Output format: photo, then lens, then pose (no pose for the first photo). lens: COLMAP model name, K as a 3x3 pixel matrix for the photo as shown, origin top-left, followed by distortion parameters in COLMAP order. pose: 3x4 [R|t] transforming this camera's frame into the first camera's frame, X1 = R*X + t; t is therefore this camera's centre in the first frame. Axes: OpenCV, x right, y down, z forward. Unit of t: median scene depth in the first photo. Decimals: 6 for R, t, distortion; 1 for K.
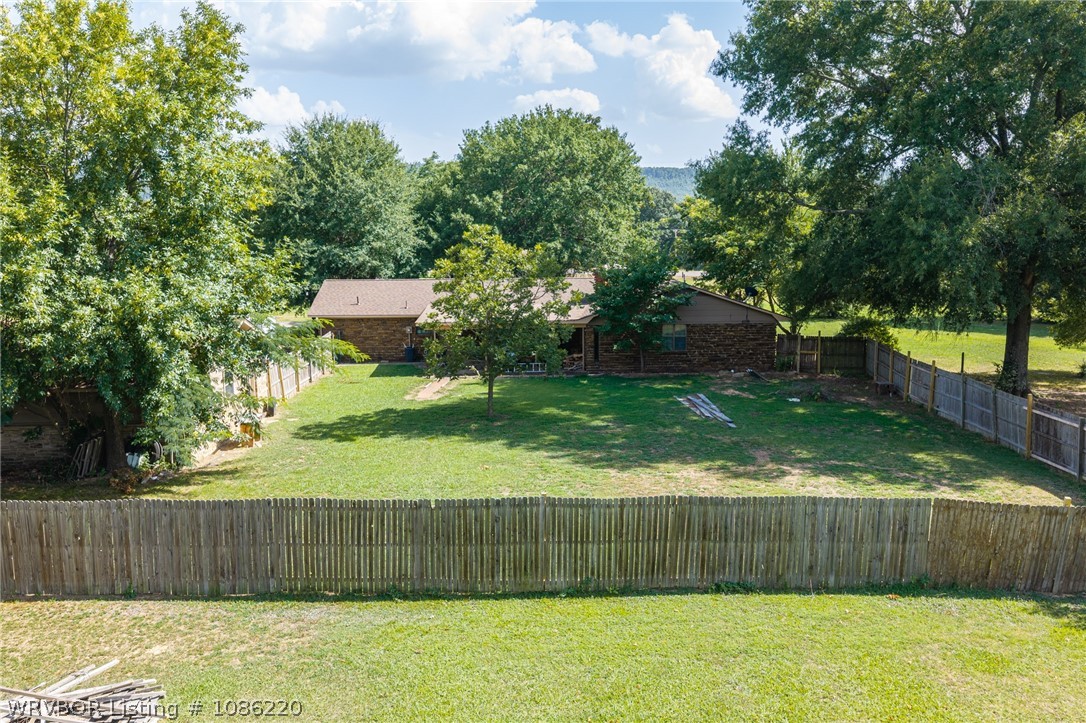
lens RADIAL K [[903.5, 0, 547.0], [0, 903.5, 361.1], [0, 0, 1]] dist [0.012445, -0.017312]
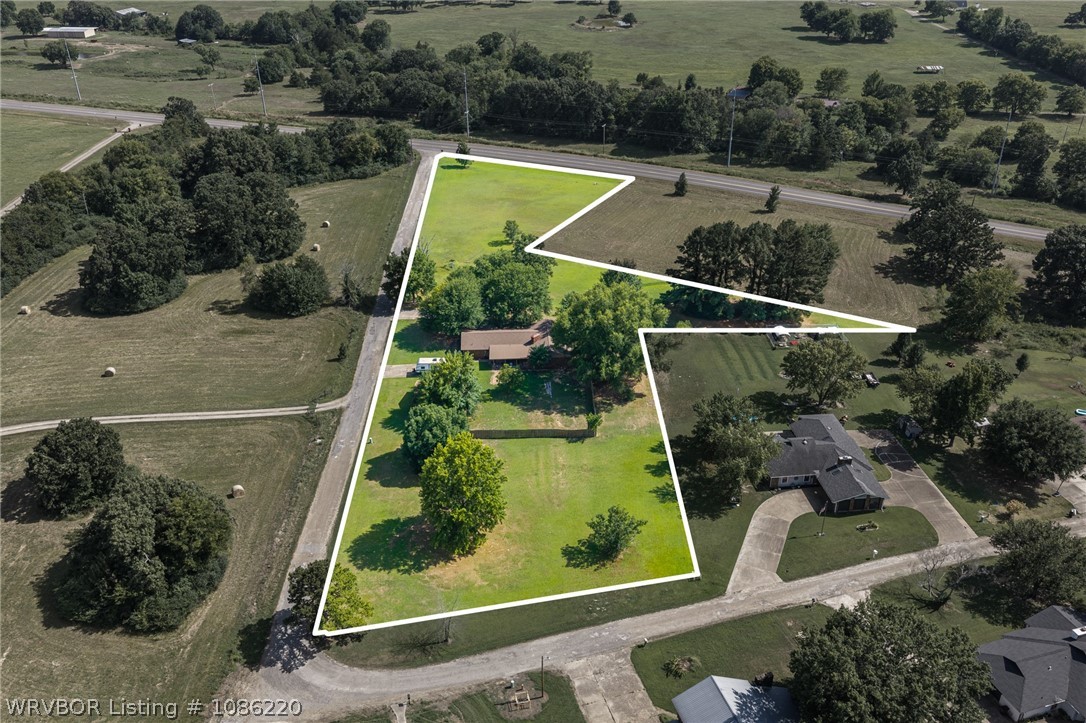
lens RADIAL K [[903.5, 0, 547.0], [0, 903.5, 361.1], [0, 0, 1]] dist [0.012445, -0.017312]
pose [[0.999744, -0.003012, 0.022446, 0.056687], [-0.004910, 0.938719, 0.344648, -2.368925], [-0.022109, -0.344669, 0.938464, -4.809892]]
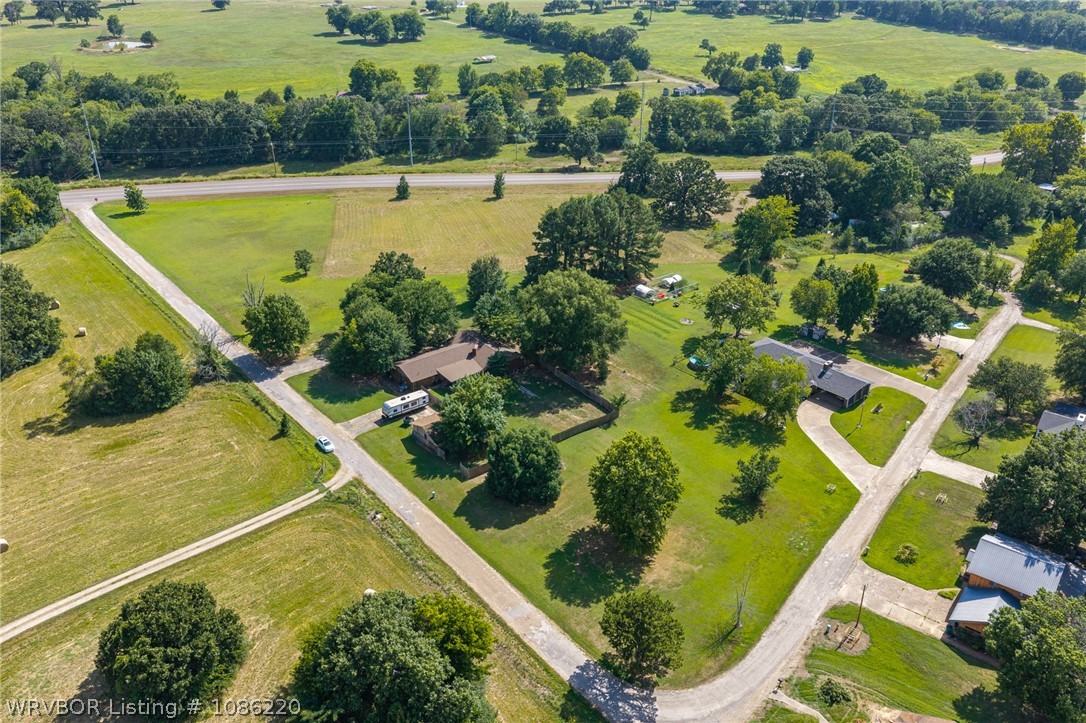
lens RADIAL K [[903.5, 0, 547.0], [0, 903.5, 361.1], [0, 0, 1]] dist [0.012445, -0.017312]
pose [[0.796530, -0.265599, 0.543137, -3.050693], [0.071364, 0.933364, 0.351765, -2.348452], [-0.600373, -0.241431, 0.762406, -3.611247]]
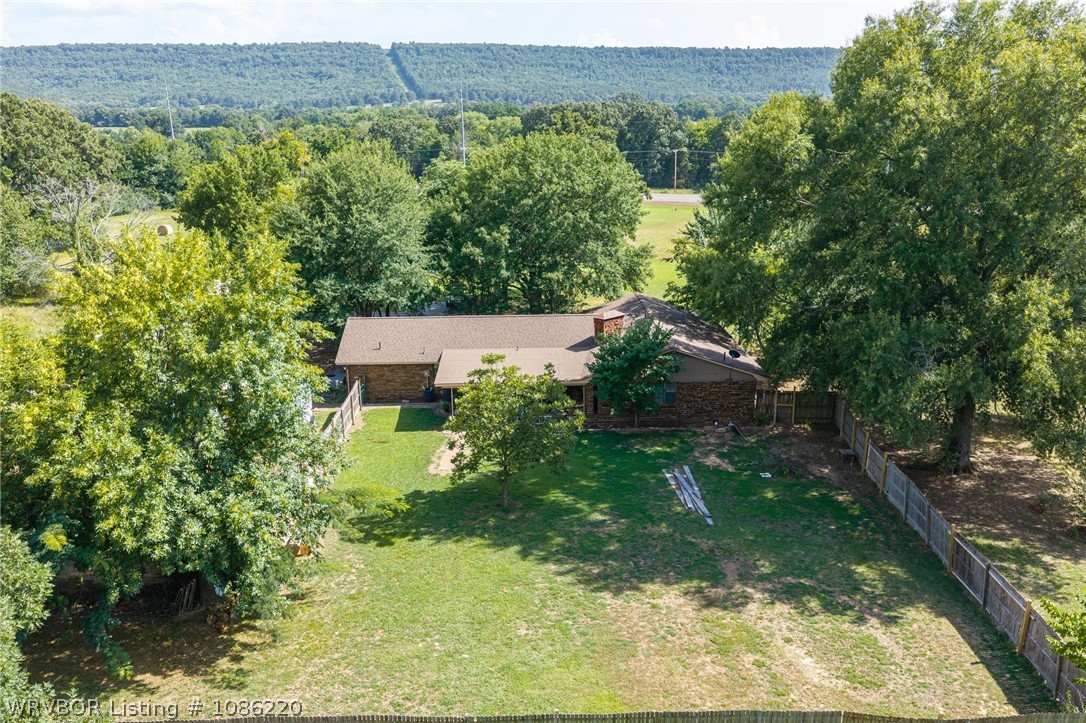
lens RADIAL K [[903.5, 0, 547.0], [0, 903.5, 361.1], [0, 0, 1]] dist [0.012445, -0.017312]
pose [[0.999998, -0.000503, 0.001715, -0.011947], [0.000281, 0.991889, 0.127107, -0.323131], [-0.001765, -0.127106, 0.991888, -0.166913]]
